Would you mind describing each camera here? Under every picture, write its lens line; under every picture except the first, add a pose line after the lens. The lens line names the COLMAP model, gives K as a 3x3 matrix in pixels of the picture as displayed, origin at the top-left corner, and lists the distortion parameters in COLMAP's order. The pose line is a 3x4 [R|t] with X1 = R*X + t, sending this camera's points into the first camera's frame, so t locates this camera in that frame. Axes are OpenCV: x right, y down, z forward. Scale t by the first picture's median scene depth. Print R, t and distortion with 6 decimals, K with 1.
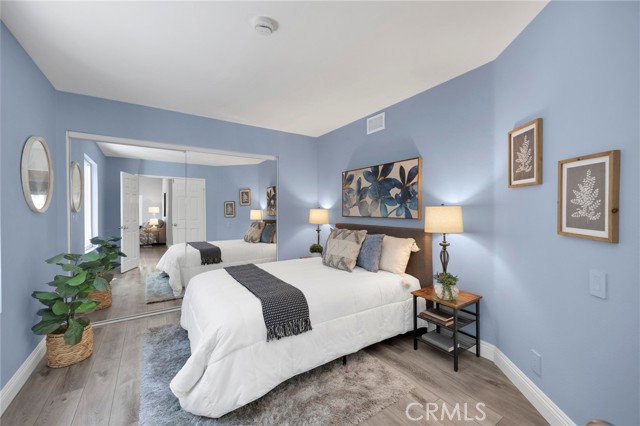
lens RADIAL K [[256.3, 0, 319.8], [0, 256.3, 208.4], [0, 0, 1]] dist [0.000777, 0.000202]
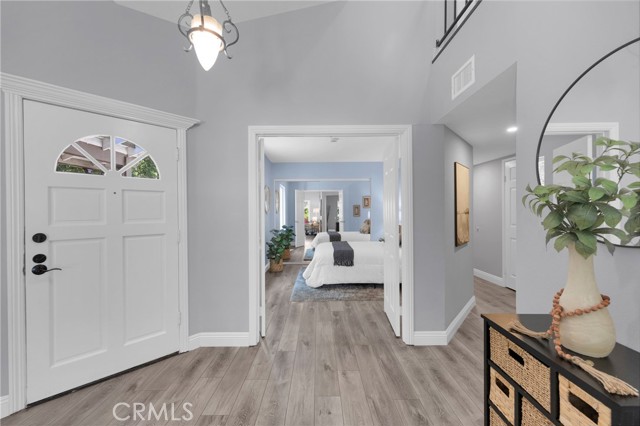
lens RADIAL K [[250.1, 0, 320.0], [0, 250.1, 213.0], [0, 0, 1]] dist [-0.000134, 0.000019]
pose [[0.832973, 0.005134, -0.553289, 0.609761], [0.006050, 0.999813, 0.018386, -0.026496], [0.553280, -0.018662, 0.832786, -0.656365]]
